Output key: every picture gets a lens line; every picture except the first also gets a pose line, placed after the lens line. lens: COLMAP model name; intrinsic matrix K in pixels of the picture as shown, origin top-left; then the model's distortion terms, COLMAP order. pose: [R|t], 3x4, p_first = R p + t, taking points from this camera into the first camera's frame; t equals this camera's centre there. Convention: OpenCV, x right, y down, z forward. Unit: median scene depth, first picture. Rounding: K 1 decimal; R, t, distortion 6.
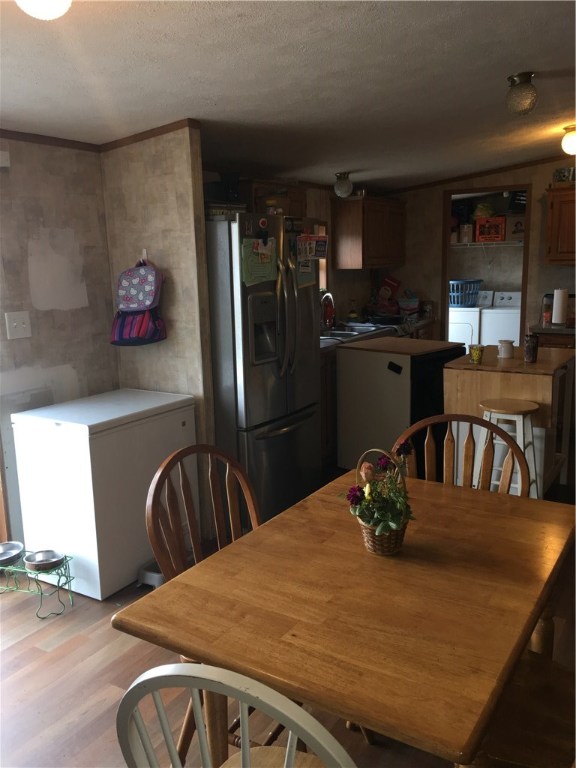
lens RADIAL K [[667.9, 0, 288.0], [0, 667.9, 384.0], [0, 0, 1]] dist [0.101196, -0.173535]
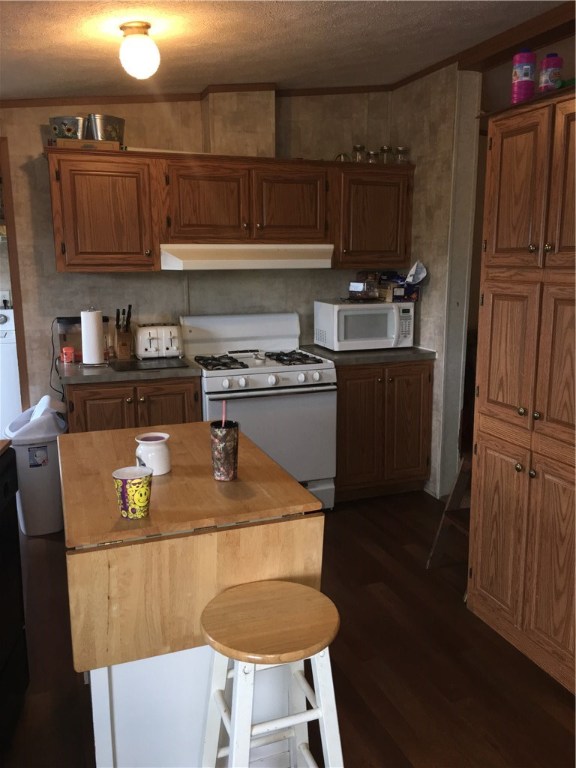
lens RADIAL K [[667.9, 0, 288.0], [0, 667.9, 384.0], [0, 0, 1]] dist [0.101196, -0.173535]
pose [[0.630222, -0.135669, 0.764470, 0.026266], [0.142129, 0.988136, 0.058193, -0.082342], [-0.763295, 0.071979, 0.642027, 0.457548]]
